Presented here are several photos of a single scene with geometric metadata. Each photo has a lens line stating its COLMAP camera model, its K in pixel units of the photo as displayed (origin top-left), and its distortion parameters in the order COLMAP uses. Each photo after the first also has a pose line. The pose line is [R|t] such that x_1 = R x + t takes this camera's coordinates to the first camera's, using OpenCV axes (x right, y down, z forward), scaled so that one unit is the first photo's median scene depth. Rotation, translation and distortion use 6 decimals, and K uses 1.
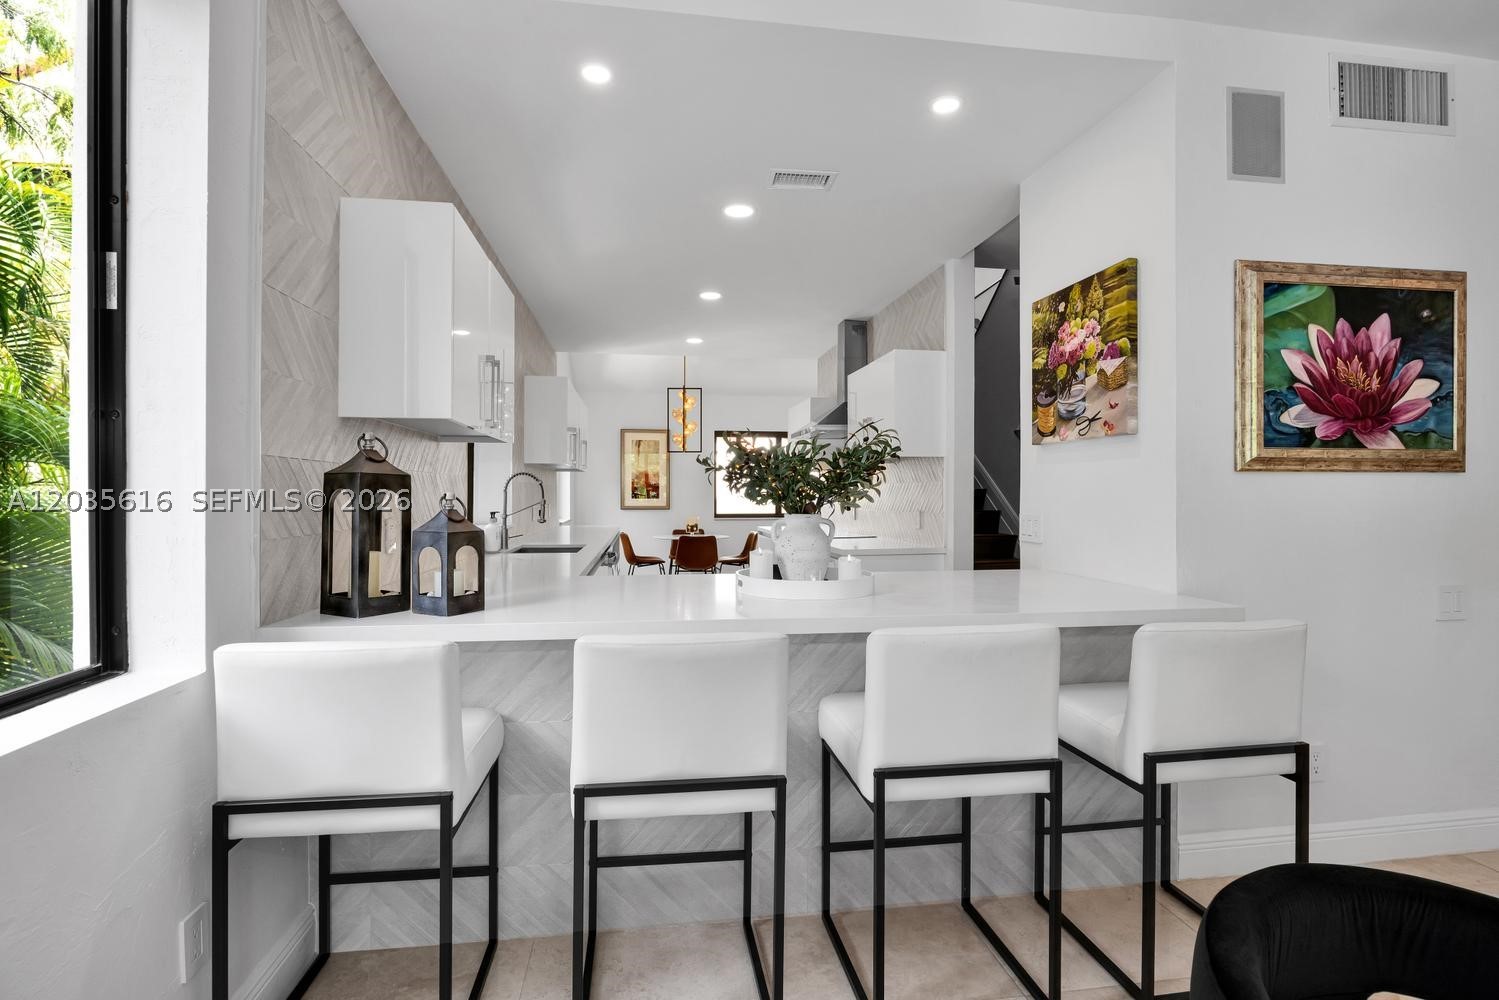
lens RADIAL K [[718.0, 0, 750.3], [0, 718.0, 494.4], [0, 0, 1]] dist [-0.010457, -0.000342]
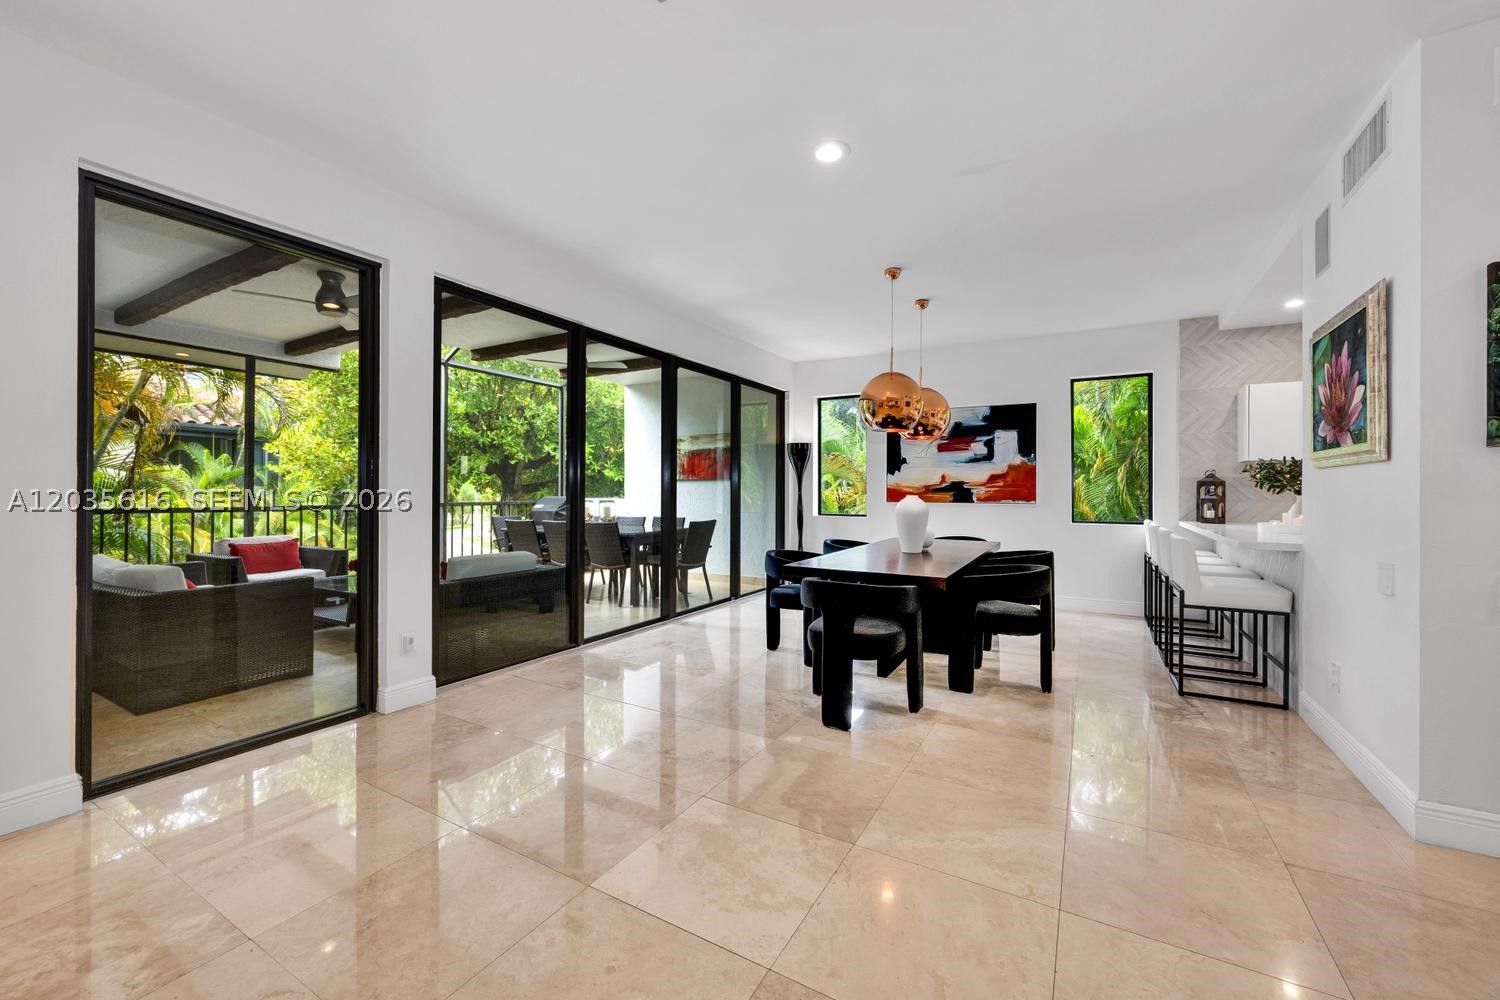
lens RADIAL K [[599.9, 0, 738.7], [0, 599.9, 490.2], [0, 0, 1]] dist [-0.003107, 0.000386]
pose [[-0.624888, -0.003676, -0.780706, 2.172650], [-0.001538, 0.999993, -0.003477, 0.018939], [0.780713, -0.000972, -0.624889, 0.734305]]
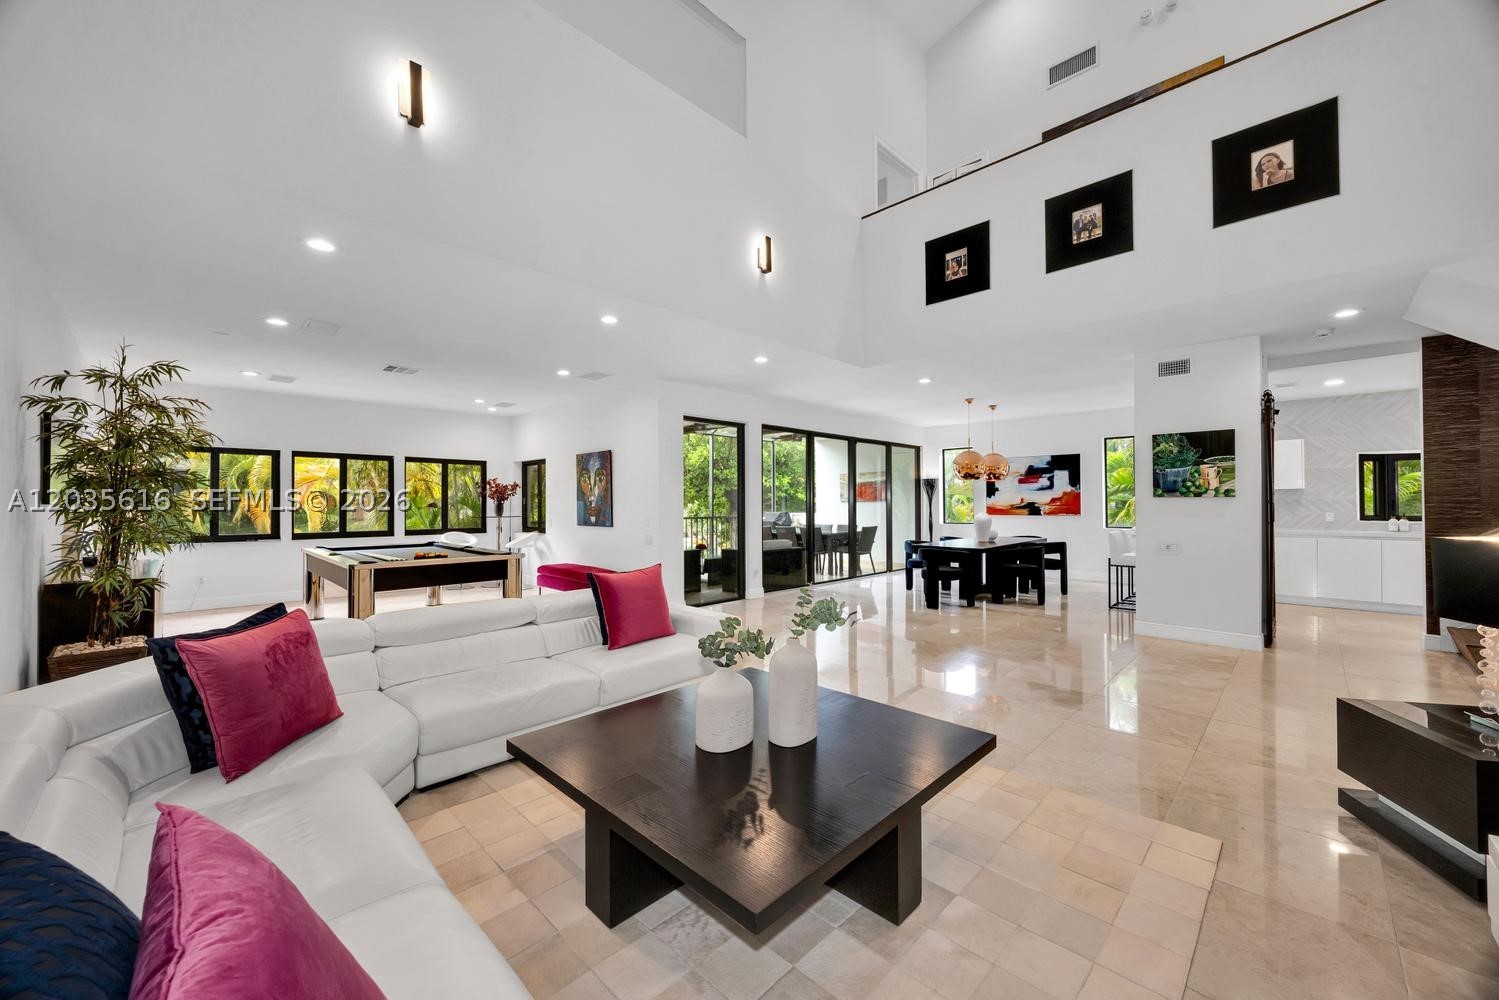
lens RADIAL K [[568.2, 0, 748.5], [0, 568.2, 498.0], [0, 0, 1]] dist [-0.002504, 0.000324]
pose [[-0.798057, -0.002384, -0.602577, 3.437056], [0.005669, 0.999918, -0.011464, -0.022182], [0.602555, -0.012565, -0.797978, 1.763899]]
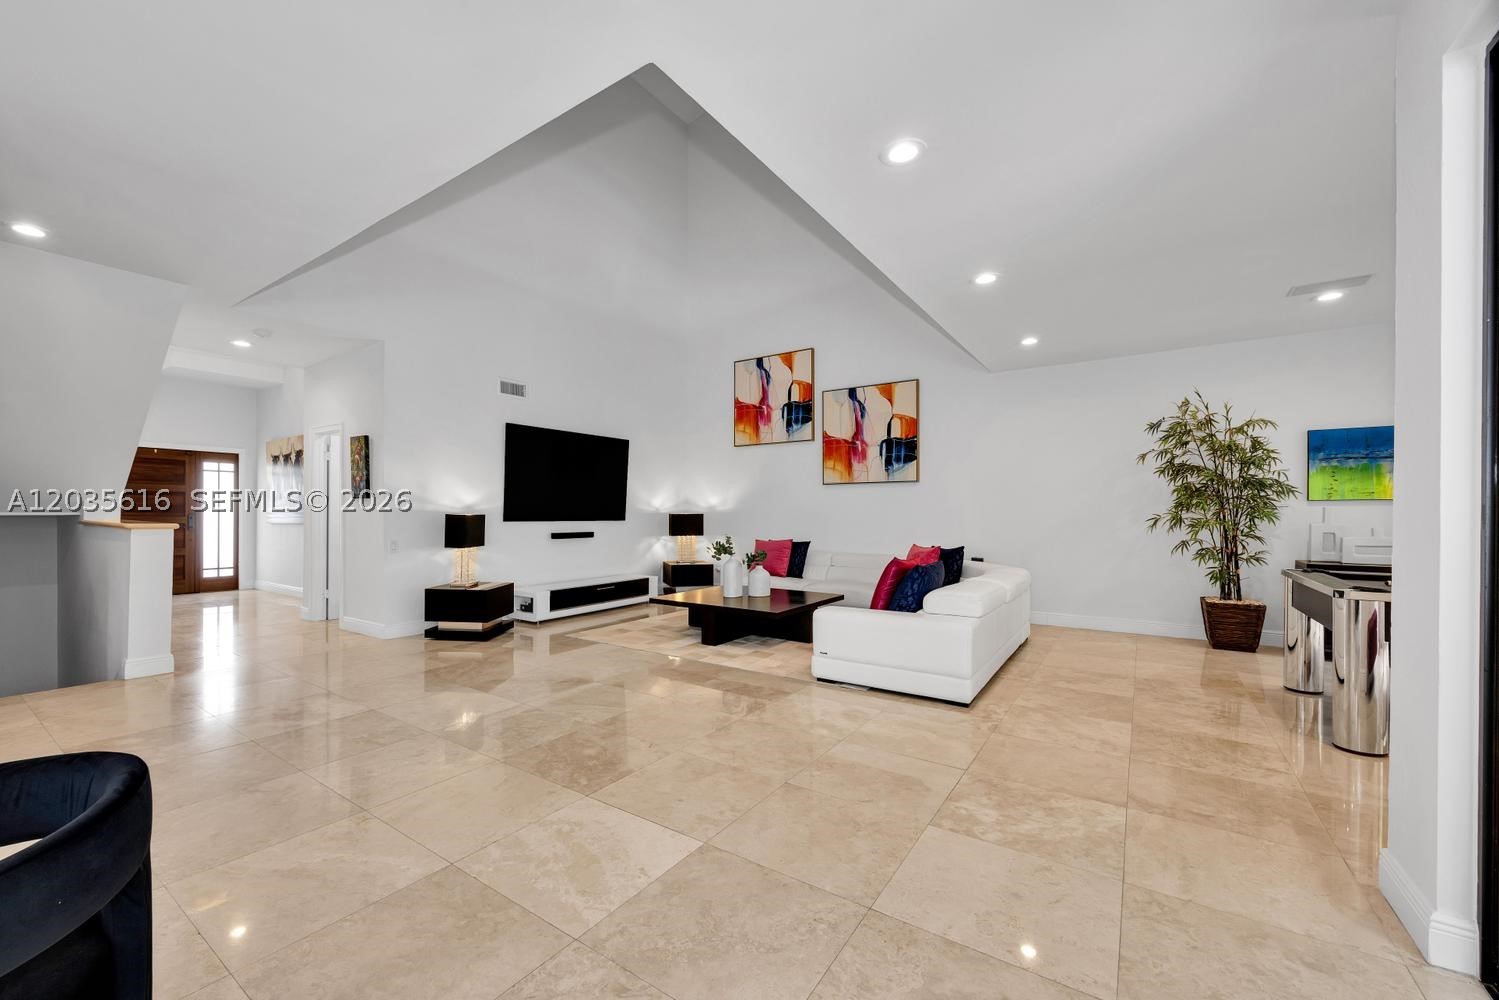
lens RADIAL K [[599.5, 0, 701.0], [0, 599.5, 520.9], [0, 0, 1]] dist [-0.003107, 0.000386]
pose [[0.702062, -0.006583, 0.712085, 1.159049], [-0.005786, 0.999872, 0.014948, 0.014306], [-0.712092, -0.014614, 0.701934, -0.392774]]
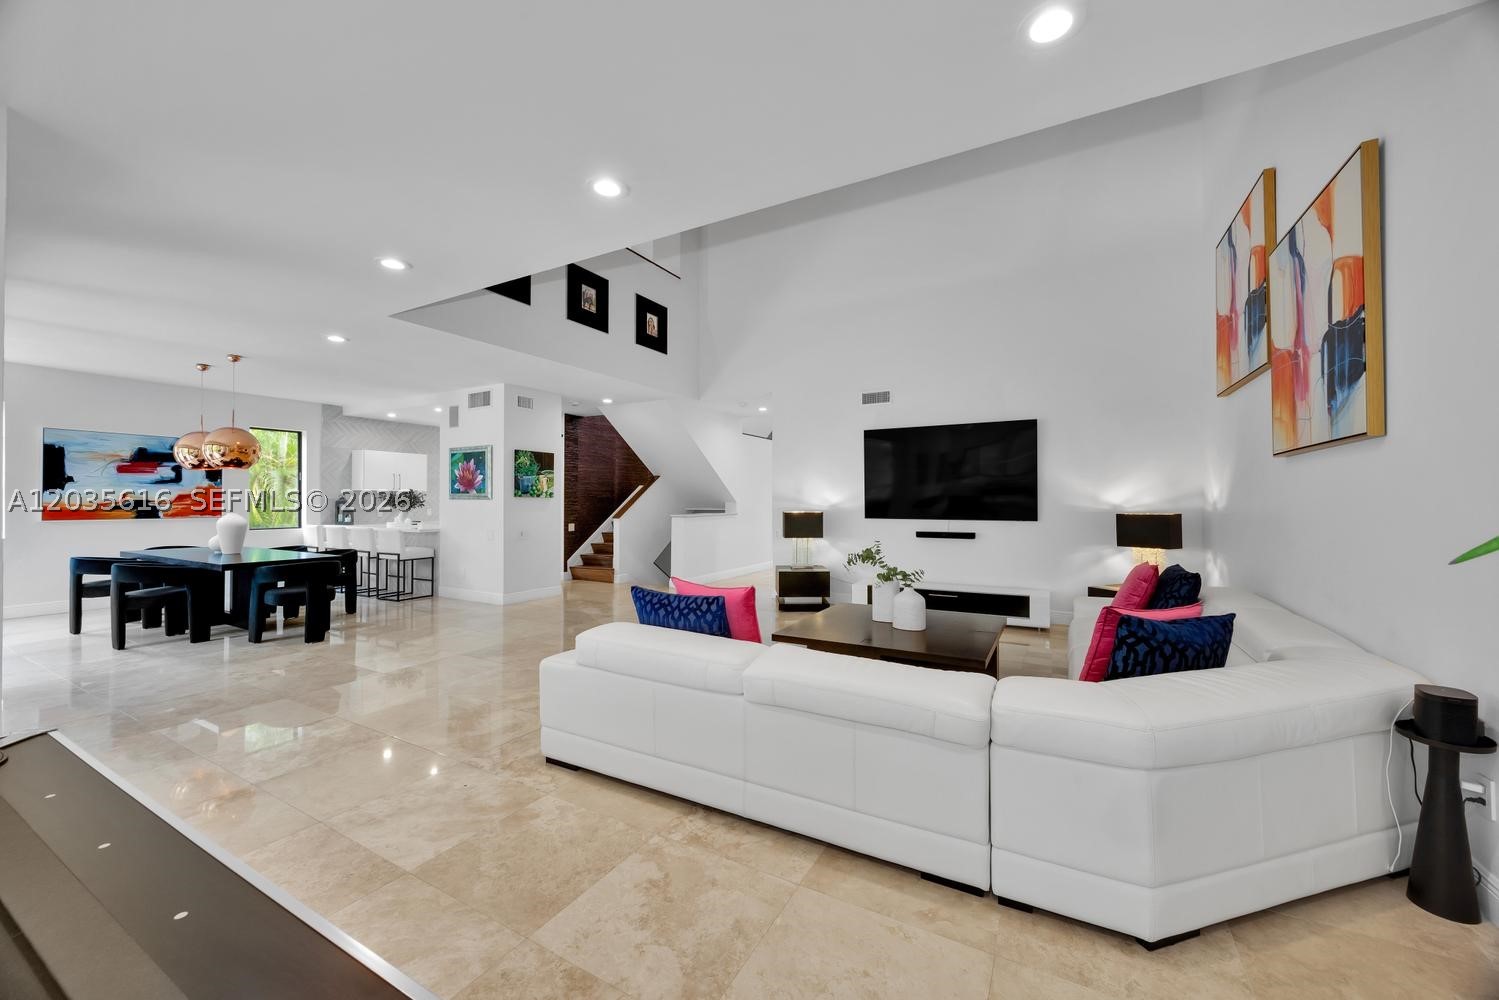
lens RADIAL K [[568.2, 0, 751.5], [0, 568.2, 495.7], [0, 0, 1]] dist [-0.002504, 0.000324]
pose [[0.795473, -0.004670, -0.605971, 3.559242], [0.000298, 0.999973, -0.007315, -0.026626], [0.605989, 0.005639, 0.795453, -0.480539]]
